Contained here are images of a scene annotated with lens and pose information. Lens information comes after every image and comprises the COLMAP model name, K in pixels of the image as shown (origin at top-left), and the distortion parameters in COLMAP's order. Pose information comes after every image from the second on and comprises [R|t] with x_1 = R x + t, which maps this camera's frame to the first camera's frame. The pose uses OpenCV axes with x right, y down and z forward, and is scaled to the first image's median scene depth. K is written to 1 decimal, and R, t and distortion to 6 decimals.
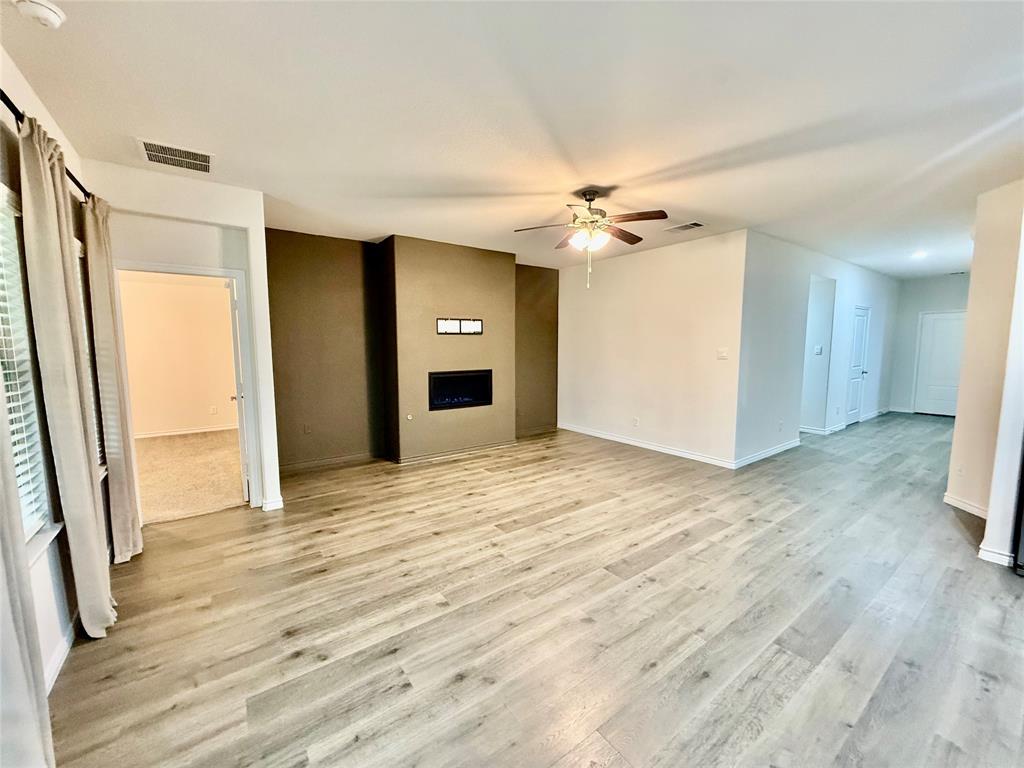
lens RADIAL K [[406.8, 0, 508.7], [0, 406.8, 383.8], [0, 0, 1]] dist [0.000012, 0.000143]
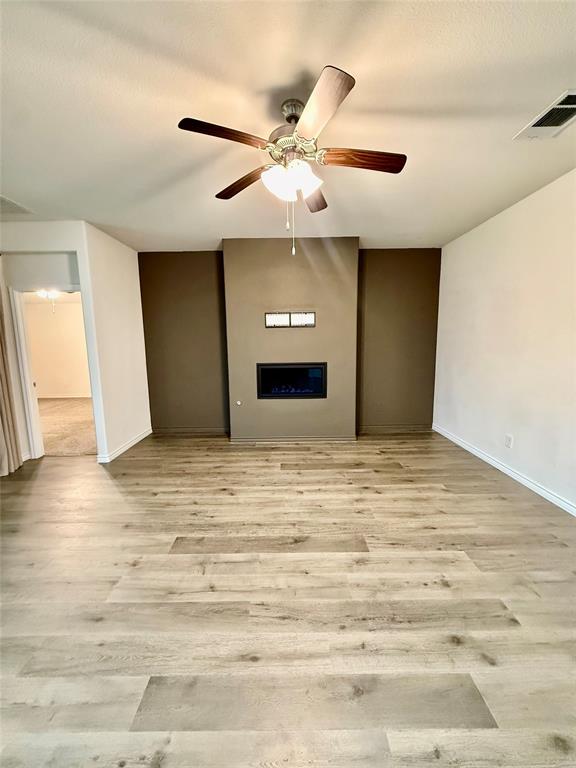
lens RADIAL K [[305.1, 0, 287.6], [0, 305.1, 381.3], [0, 0, 1]] dist [0.000012, 0.000143]
pose [[0.811969, 0.069358, -0.579566, 0.371855], [-0.044205, 0.997371, 0.057428, -0.033697], [0.582025, -0.021010, 0.812900, 0.415529]]
